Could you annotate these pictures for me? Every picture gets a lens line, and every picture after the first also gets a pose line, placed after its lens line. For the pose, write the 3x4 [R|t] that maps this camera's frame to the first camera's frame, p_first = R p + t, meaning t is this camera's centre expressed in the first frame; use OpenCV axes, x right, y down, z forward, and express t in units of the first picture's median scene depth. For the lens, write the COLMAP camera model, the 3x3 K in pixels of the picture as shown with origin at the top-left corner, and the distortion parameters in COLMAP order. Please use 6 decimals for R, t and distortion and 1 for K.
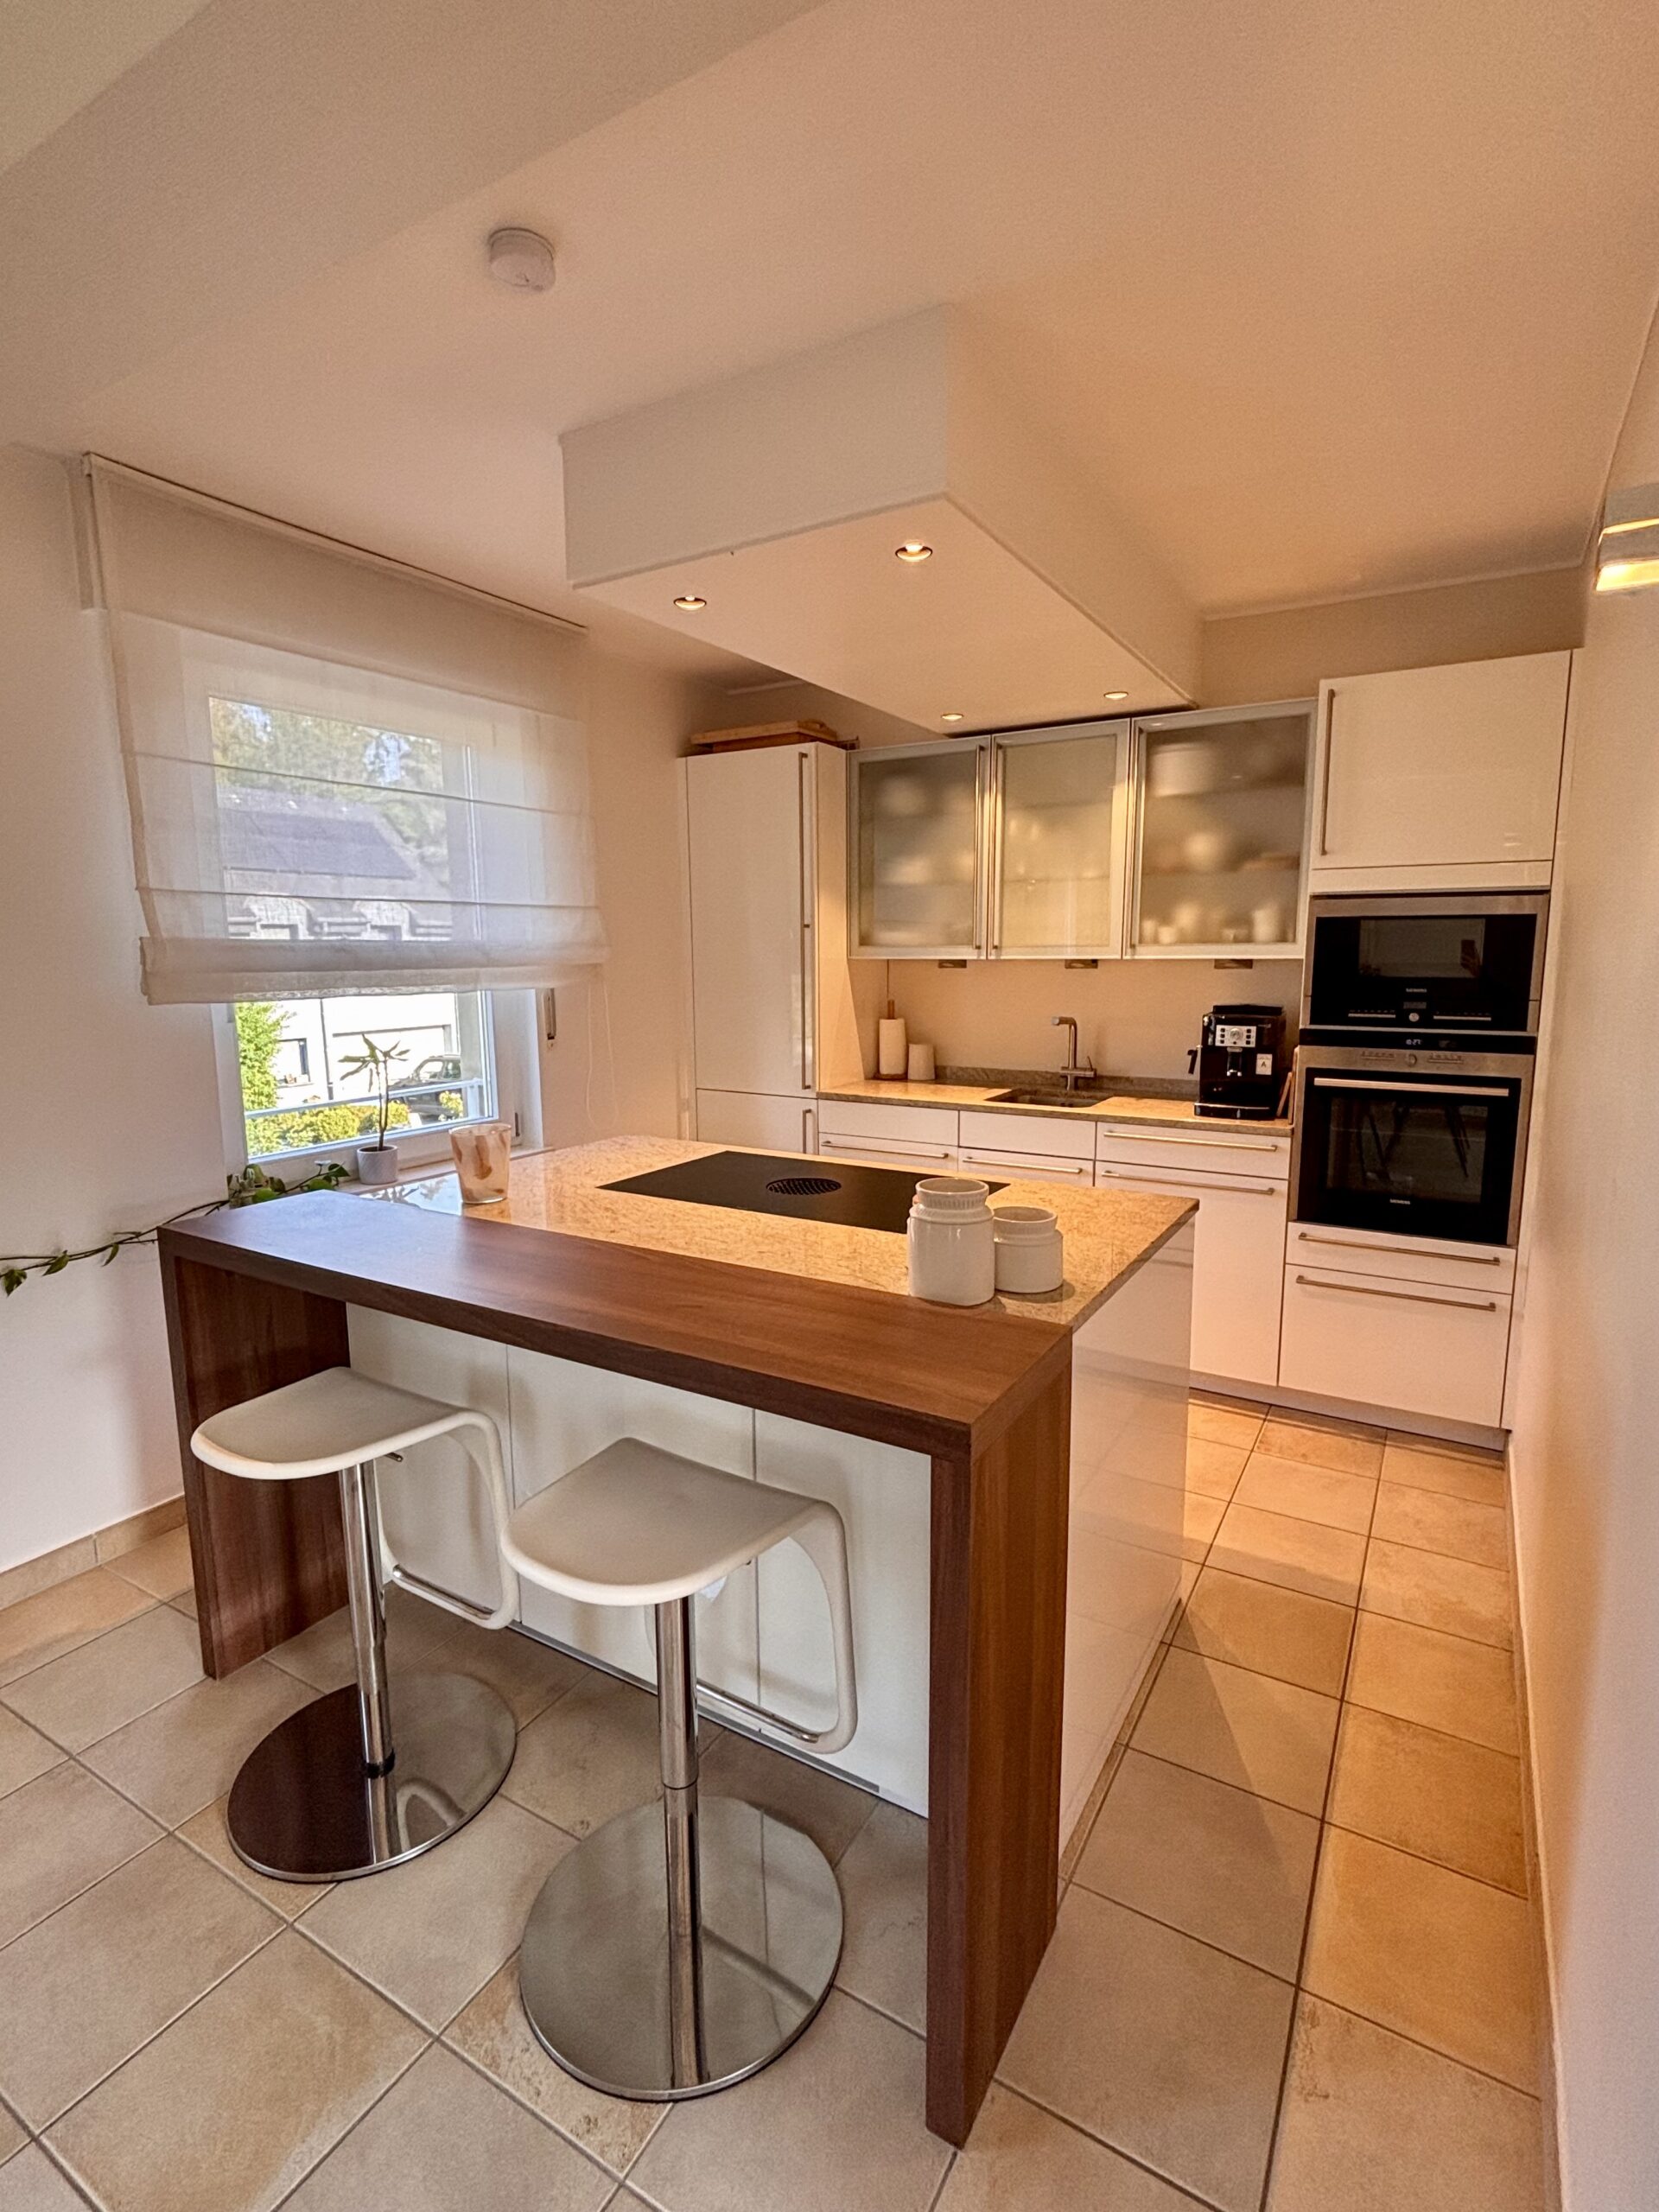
lens RADIAL K [[1056.2, 0, 829.5], [0, 1056.2, 1106.0], [0, 0, 1]] dist [-0.000305, -0.000035]
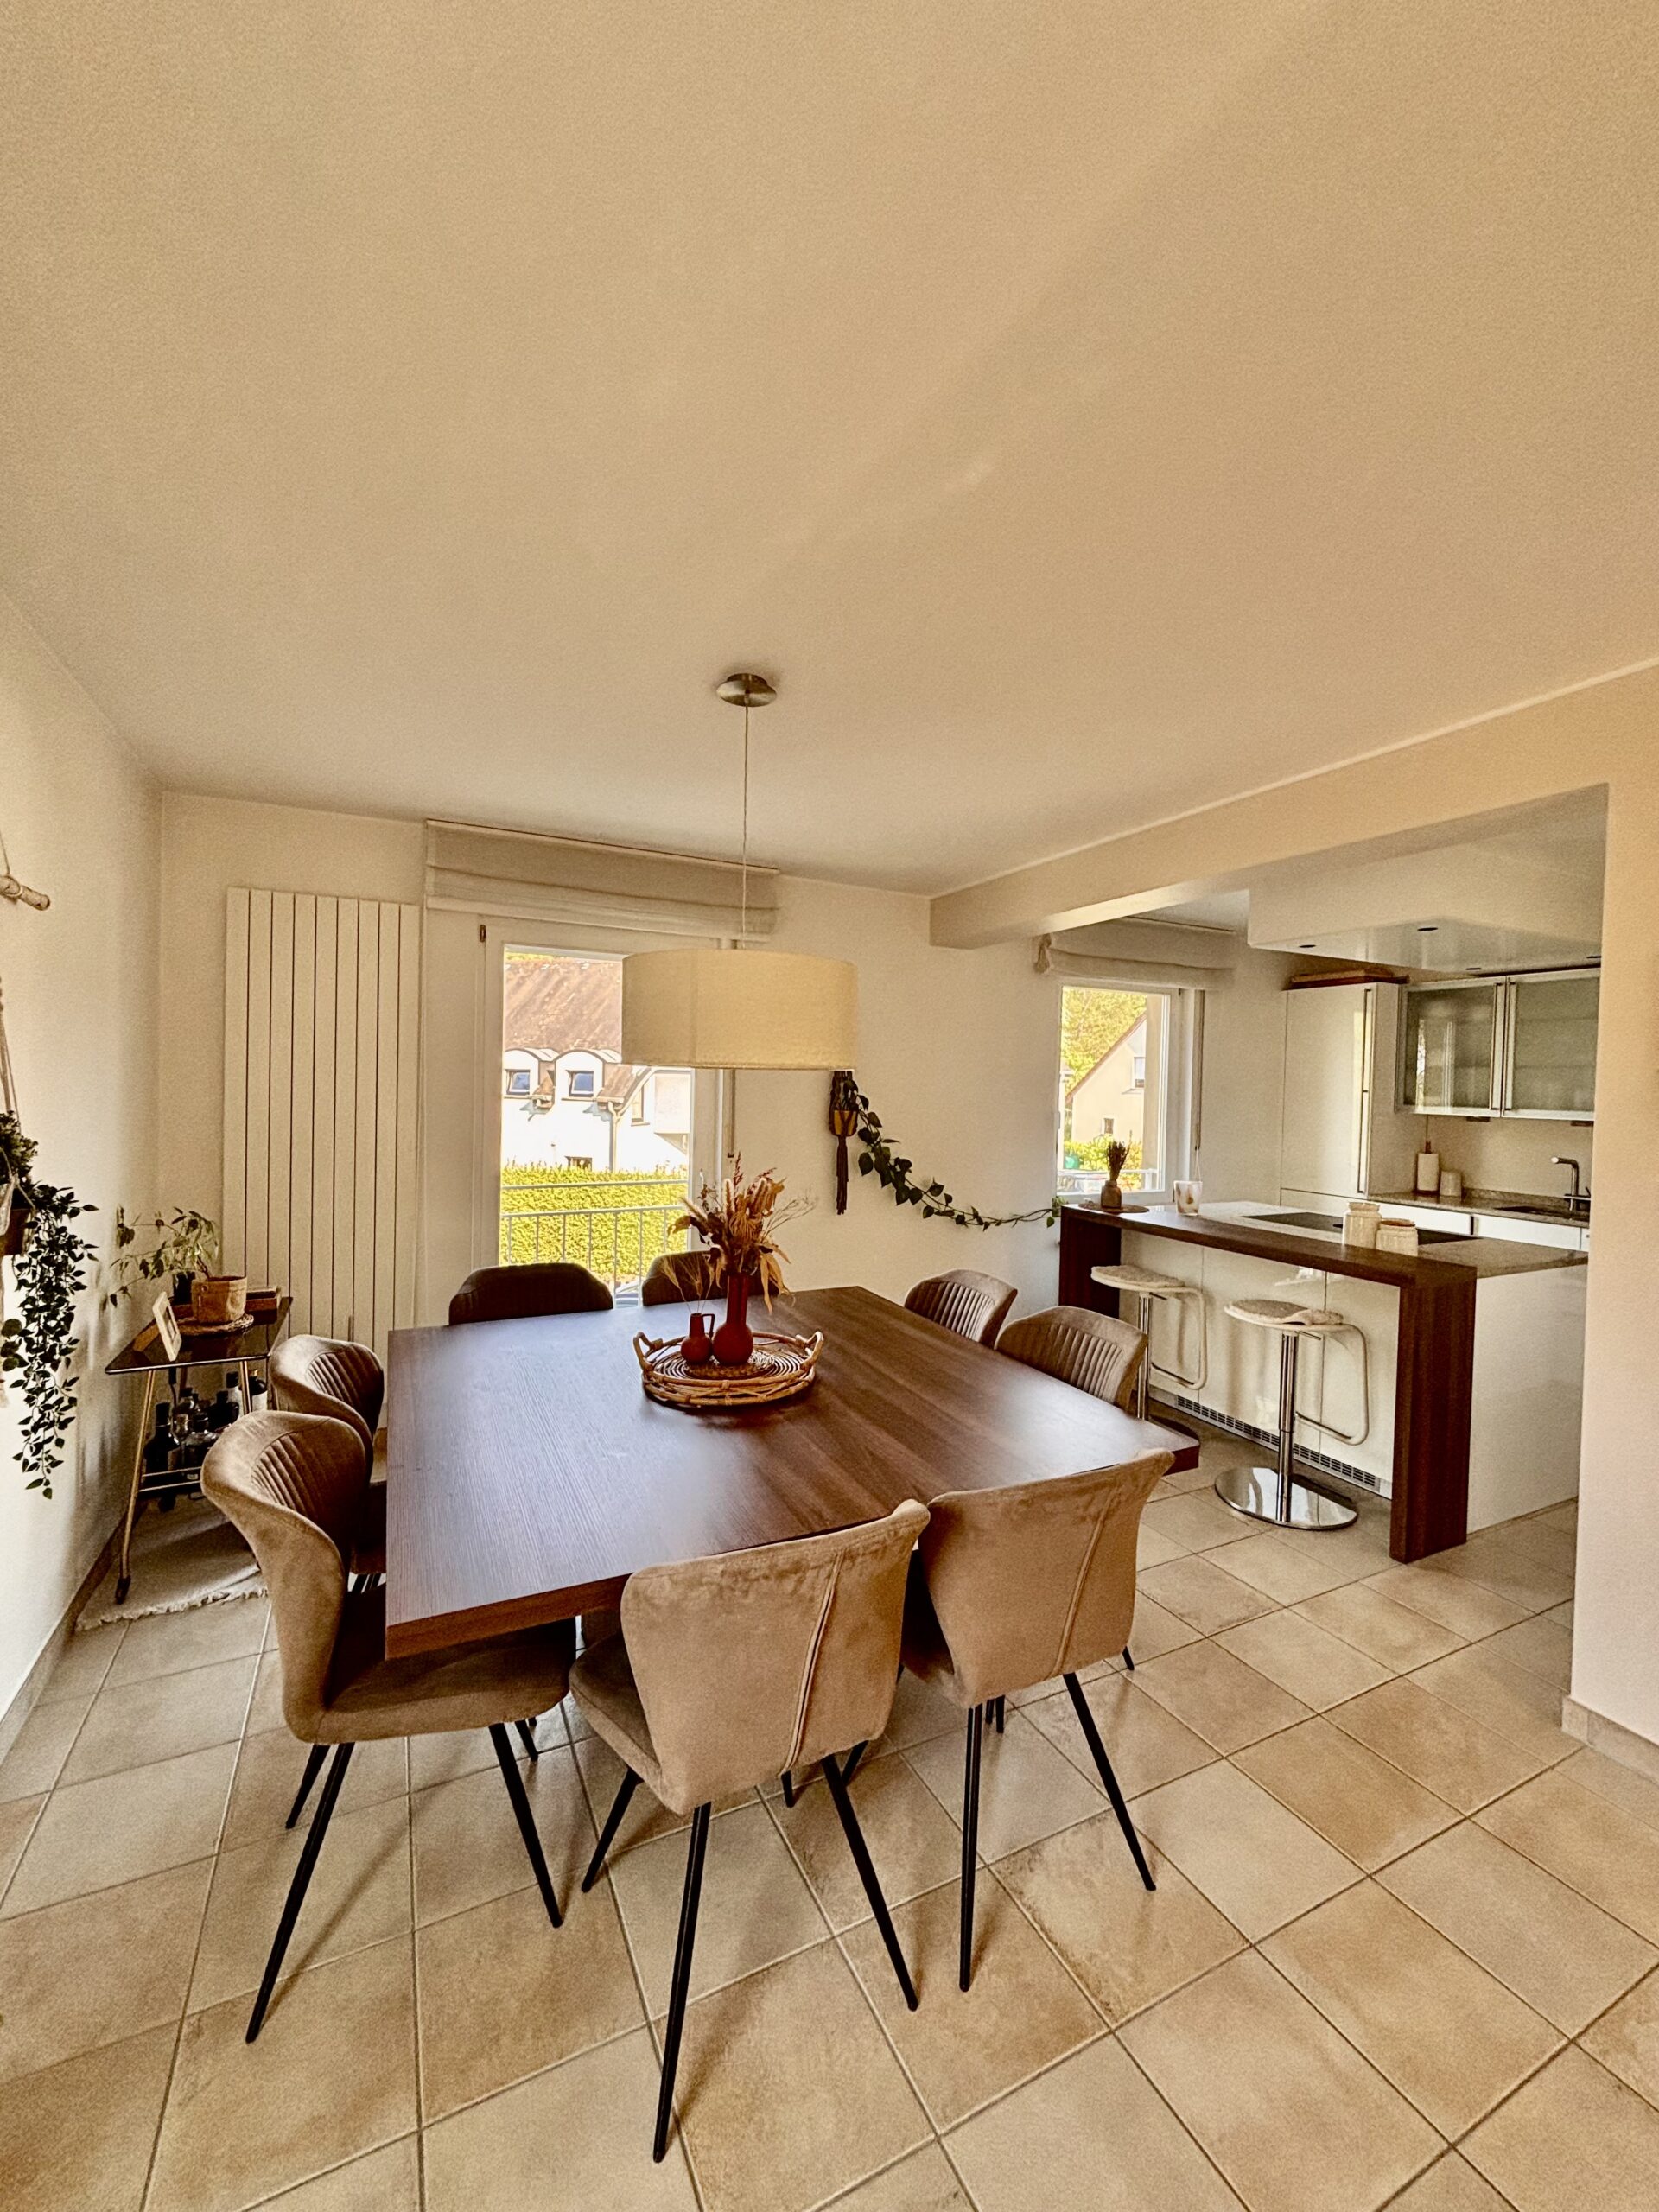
lens RADIAL K [[893.0, 0, 829.5], [0, 893.0, 1106.0], [0, 0, 1]] dist [-0.027414, -0.000022]
pose [[0.839503, 0.040595, -0.541836, 0.023972], [-0.111135, 0.988952, -0.098095, 0.077900], [0.531868, 0.142568, 0.834740, -0.580195]]
